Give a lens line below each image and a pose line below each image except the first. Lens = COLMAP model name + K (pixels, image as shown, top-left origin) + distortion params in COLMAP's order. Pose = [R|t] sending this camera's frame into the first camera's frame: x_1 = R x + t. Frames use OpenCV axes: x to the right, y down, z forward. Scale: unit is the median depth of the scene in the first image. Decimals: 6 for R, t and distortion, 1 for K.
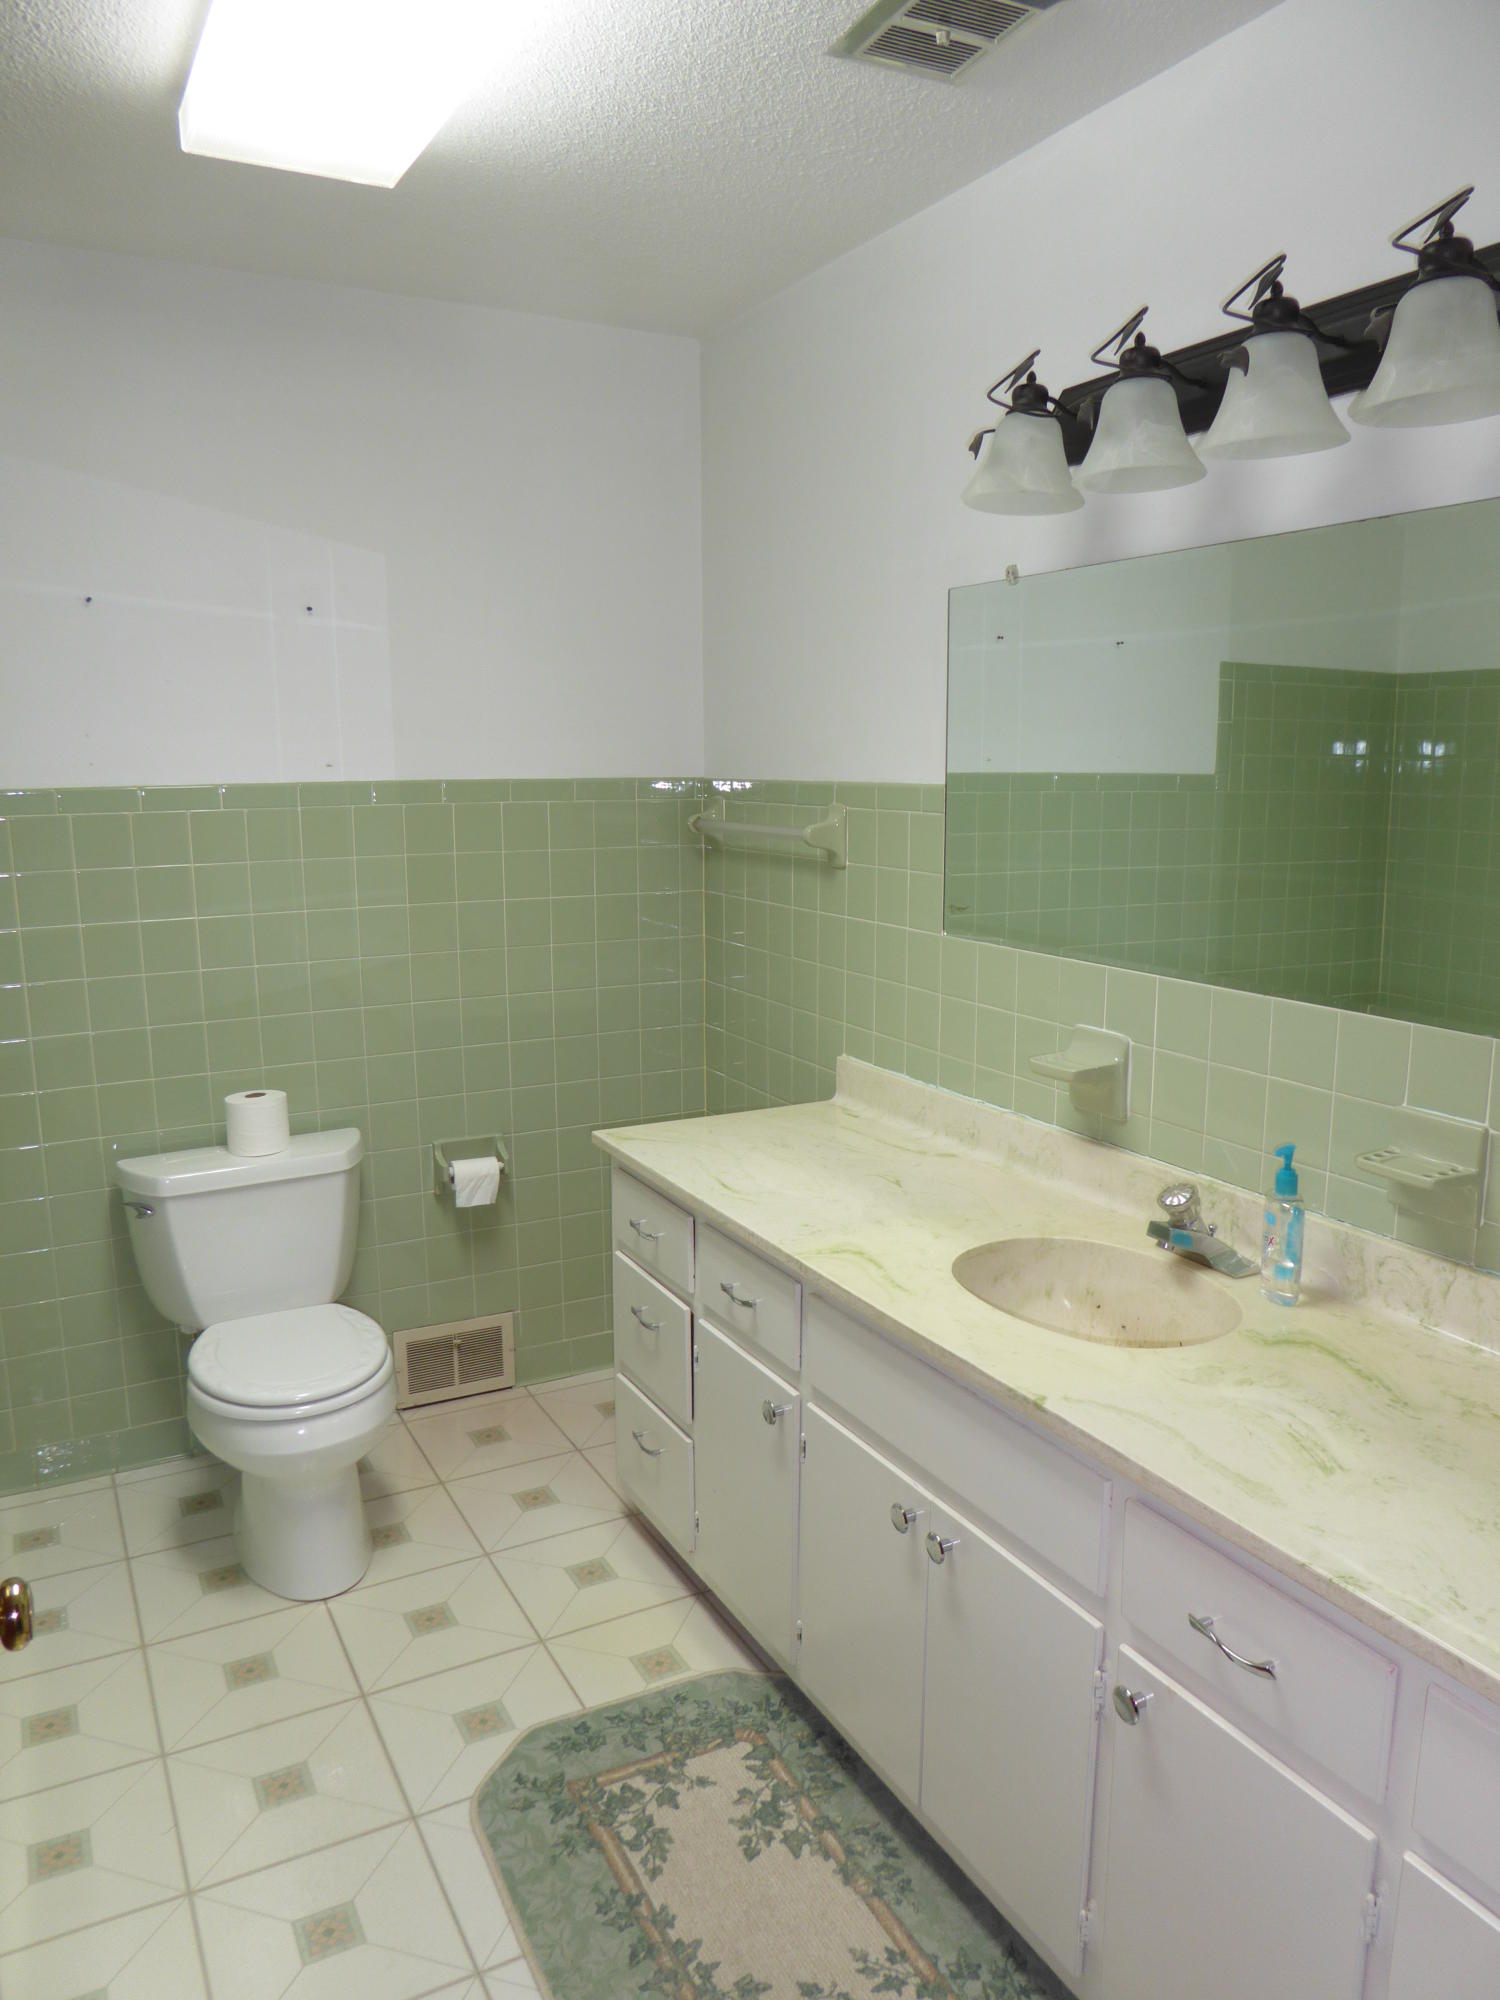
lens RADIAL K [[1422.4, 0, 757.2], [0, 1422.4, 998.9], [0, 0, 1]] dist [-0.041493, 0.022896]
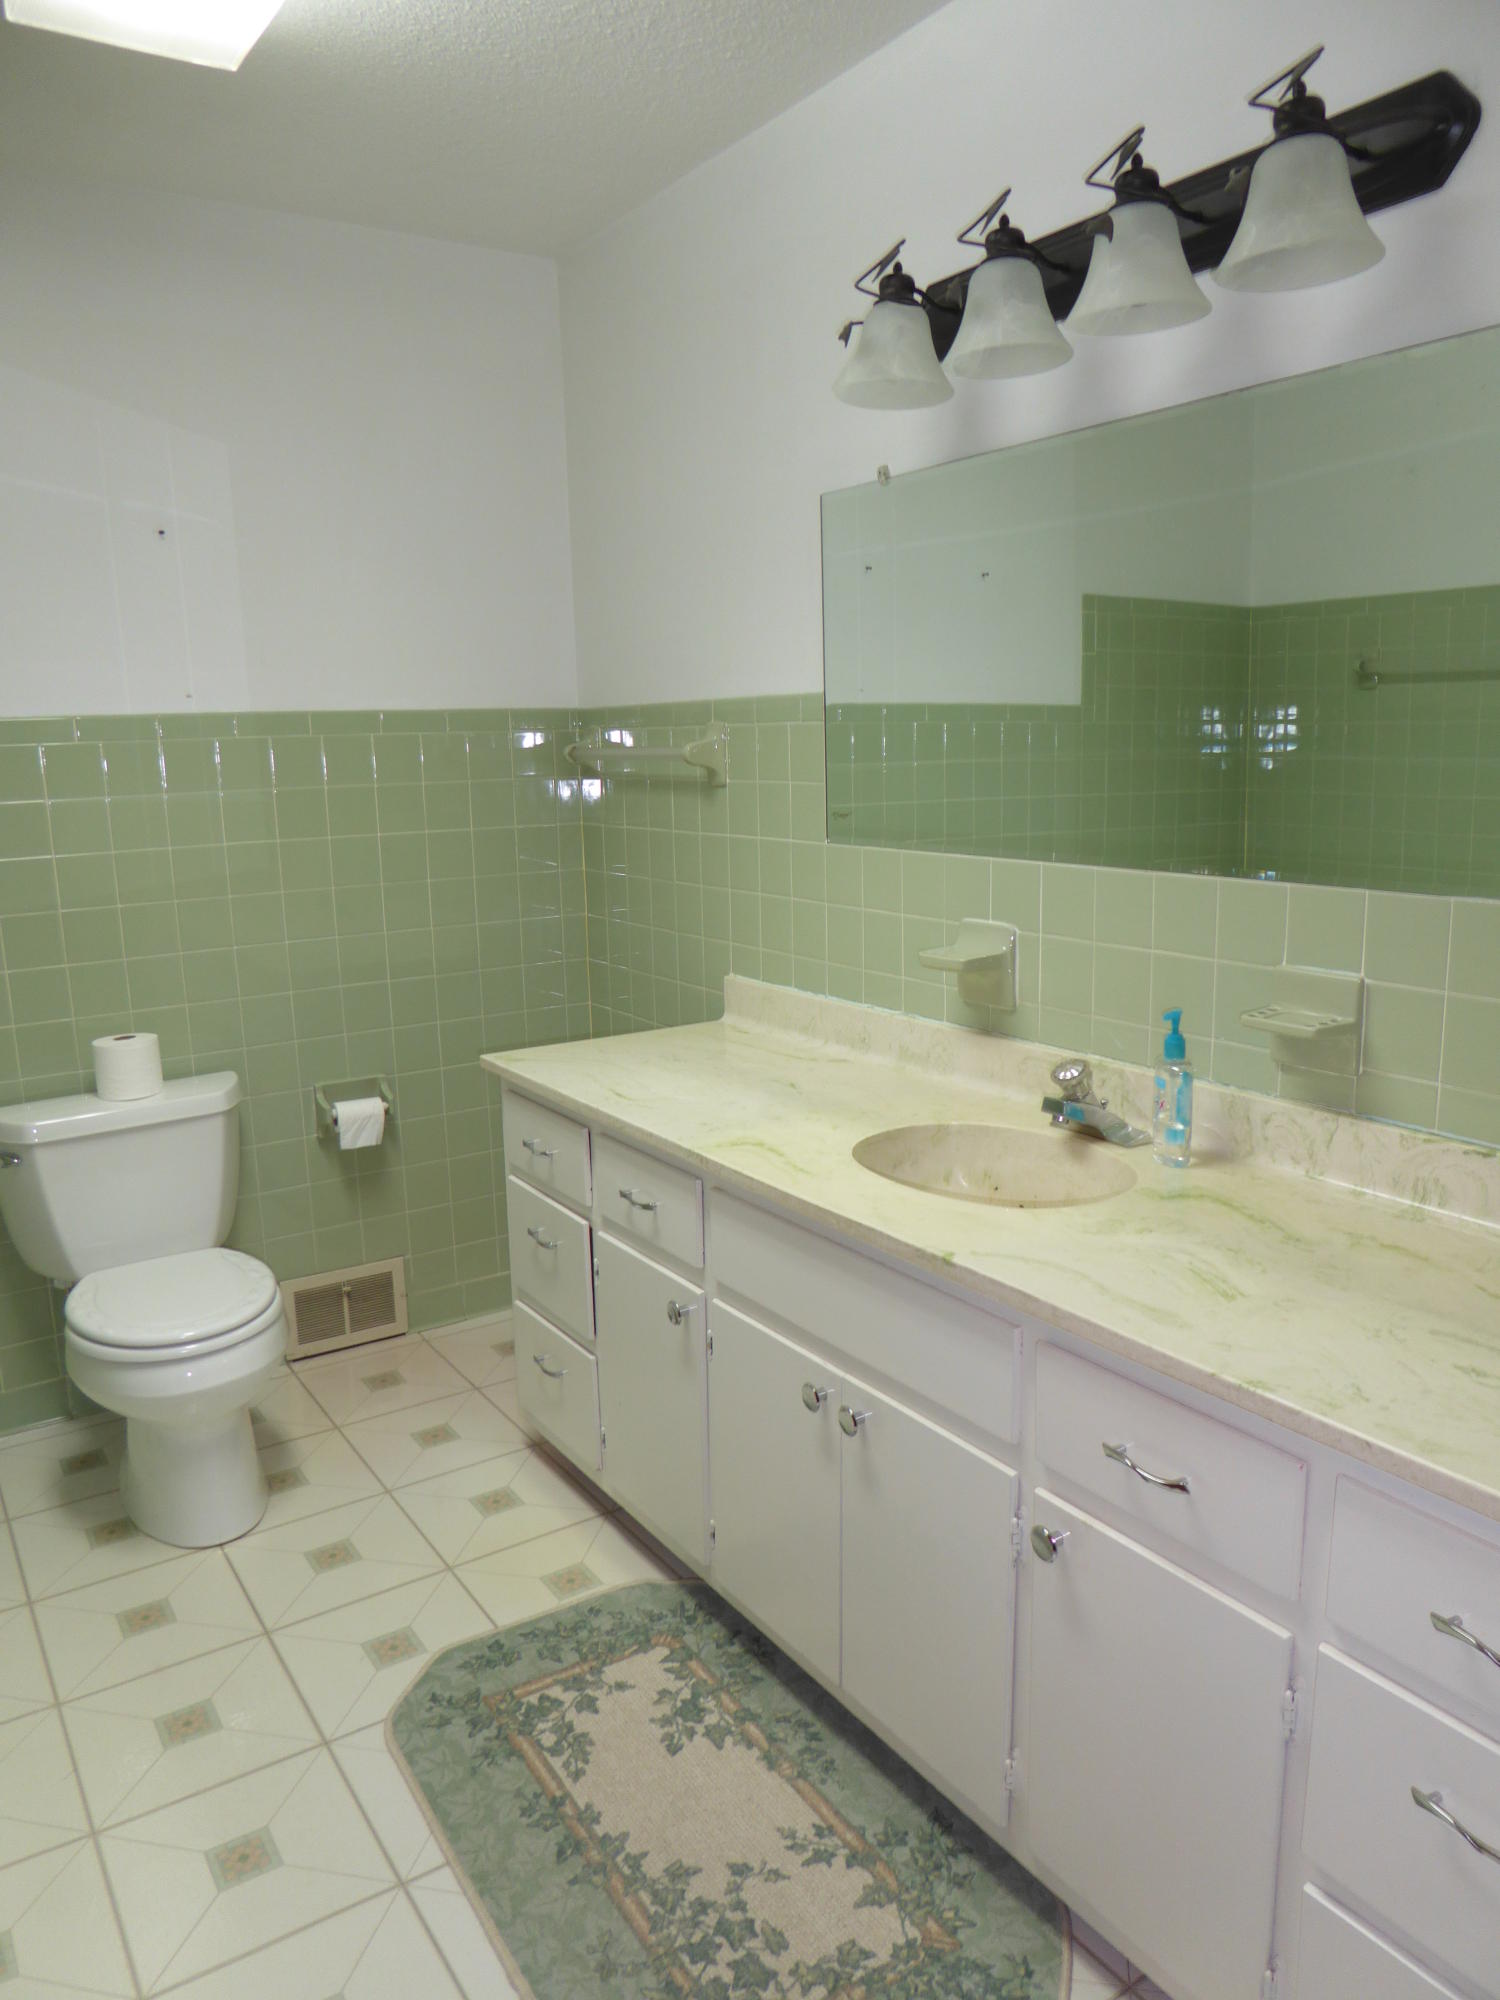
lens RADIAL K [[1422.4, 0, 758.1], [0, 1422.4, 995.2], [0, 0, 1]] dist [-0.041493, 0.022896]
pose [[0.995383, -0.037599, 0.088317, -0.011802], [0.036683, 0.999255, 0.011972, 0.057846], [-0.088702, -0.008677, 0.996020, 0.005674]]
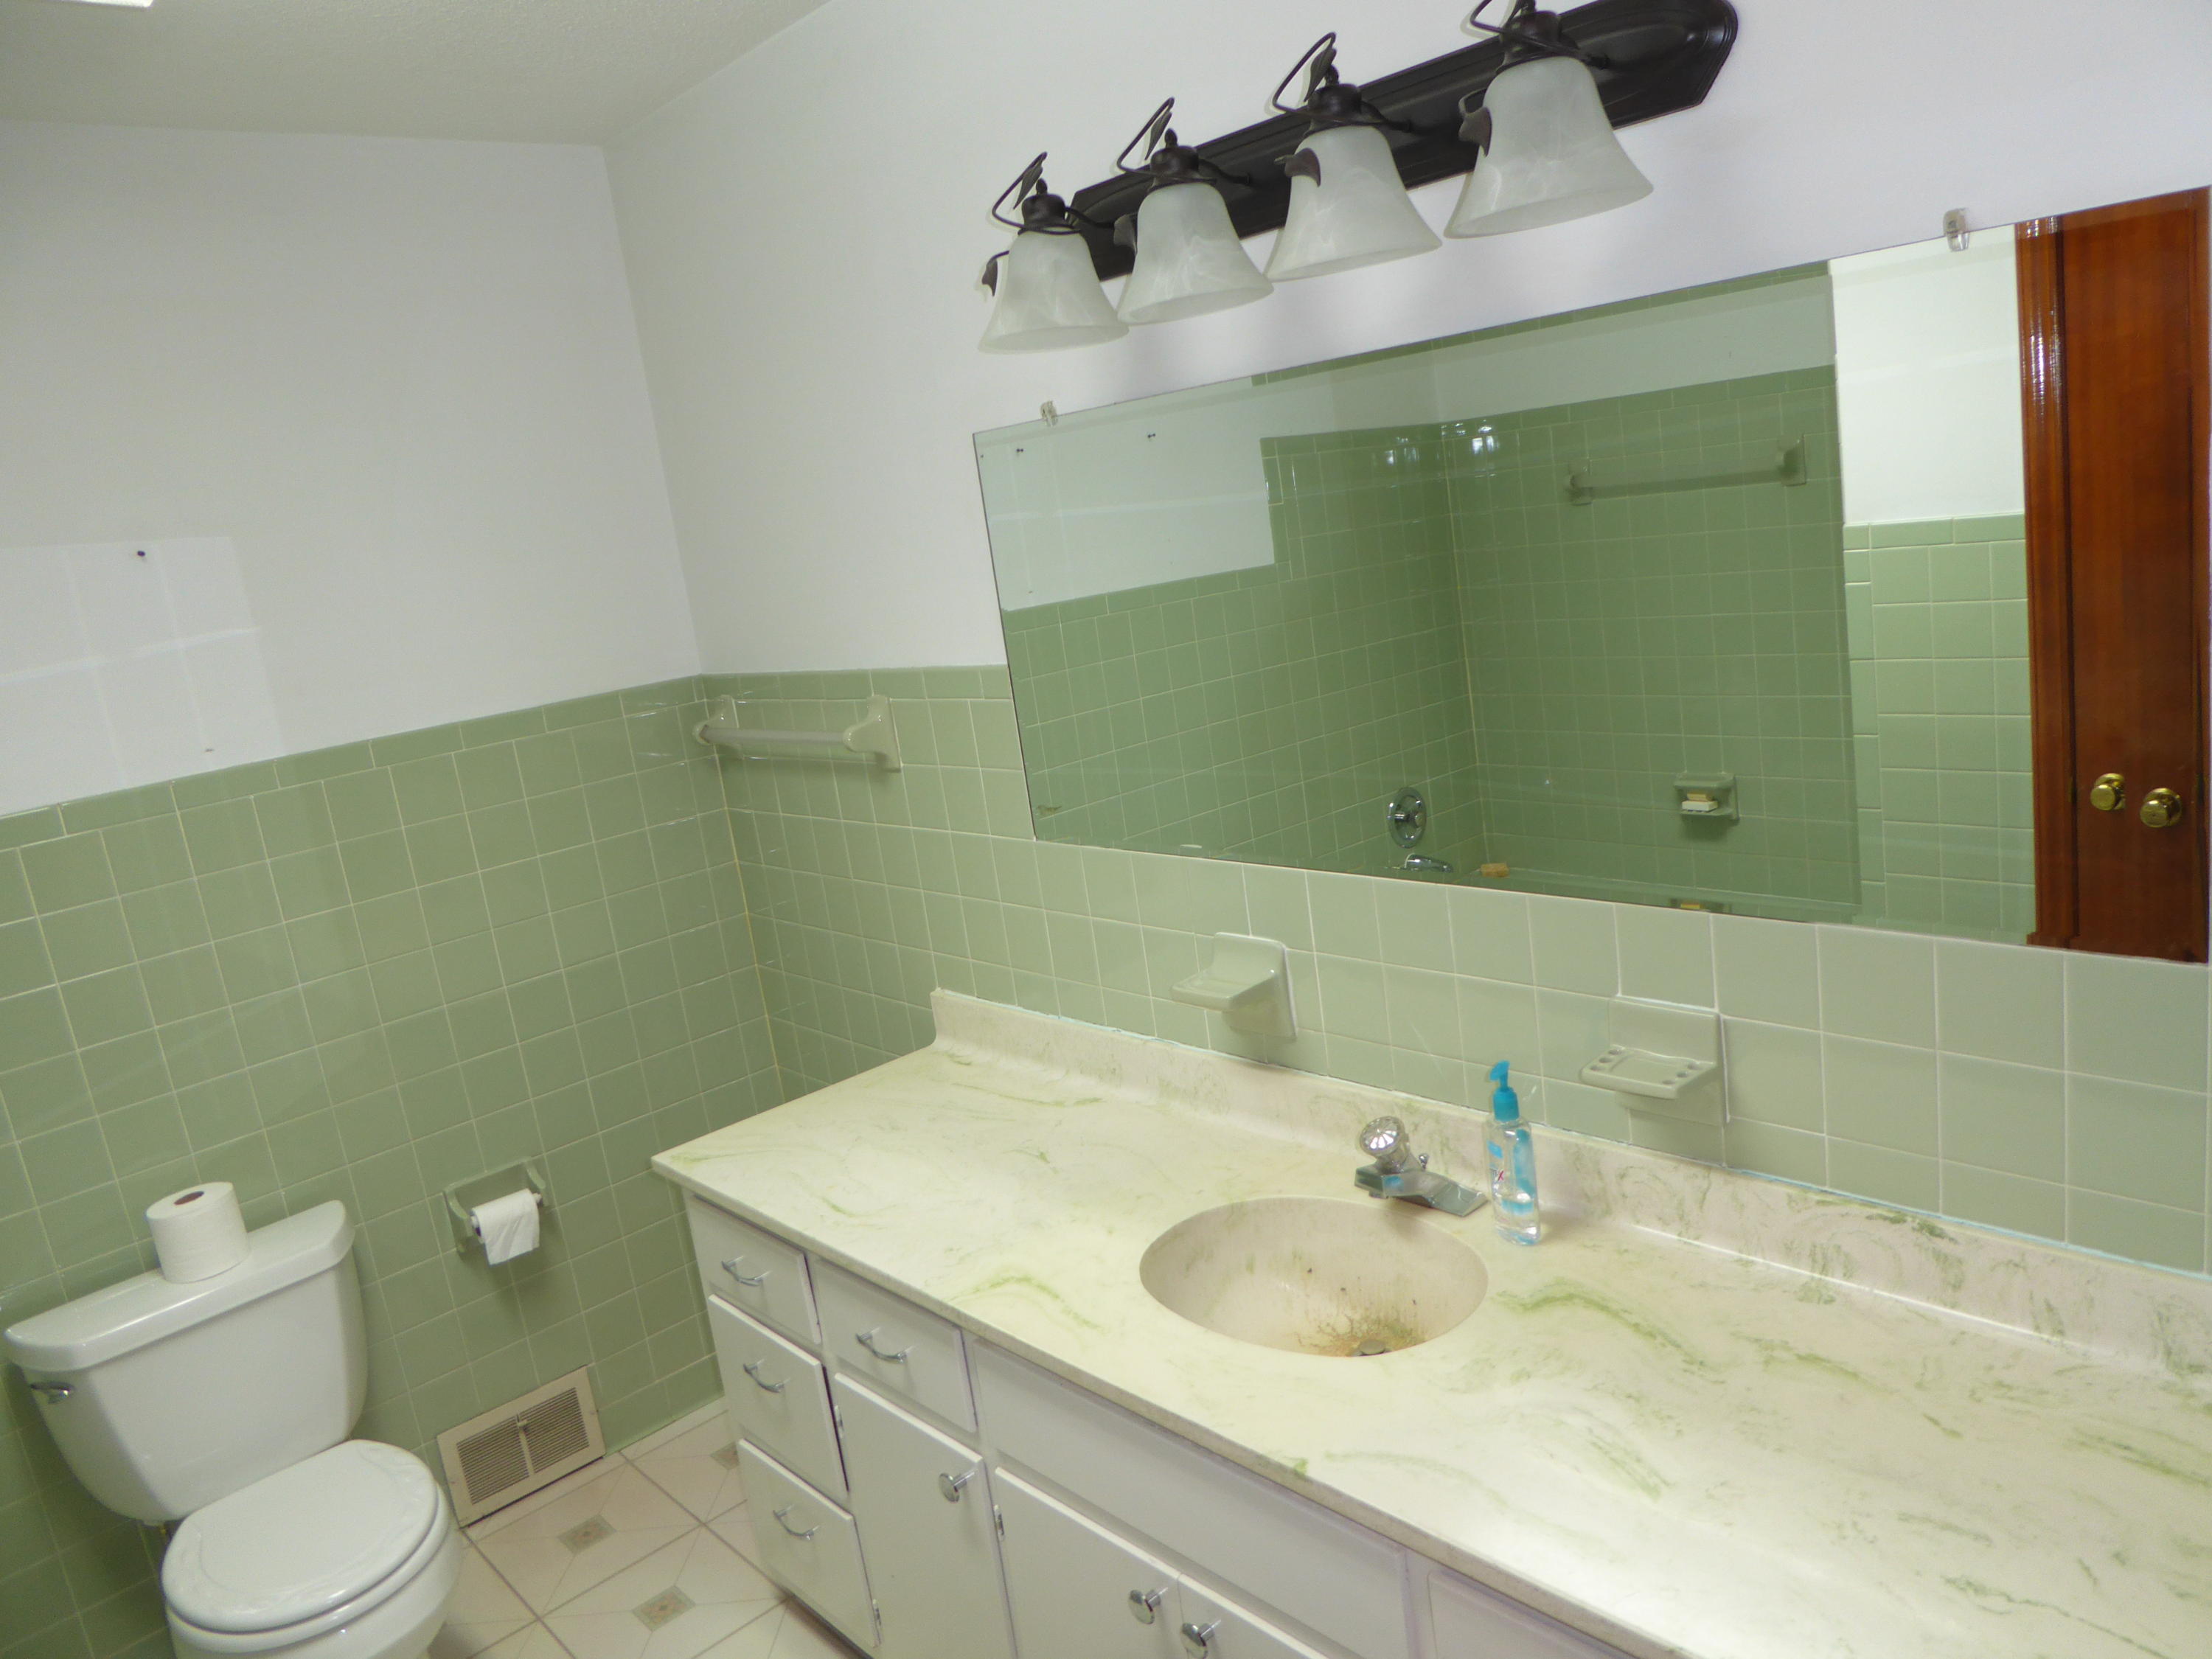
lens RADIAL K [[1573.1, 0, 1124.9], [0, 1573.1, 822.1], [0, 0, 1]] dist [-0.041493, 0.022896]
pose [[0.960904, -0.177838, 0.212220, -0.016113], [0.174827, 0.984045, 0.033025, -0.093065], [-0.214707, 0.005368, 0.976664, 0.099222]]
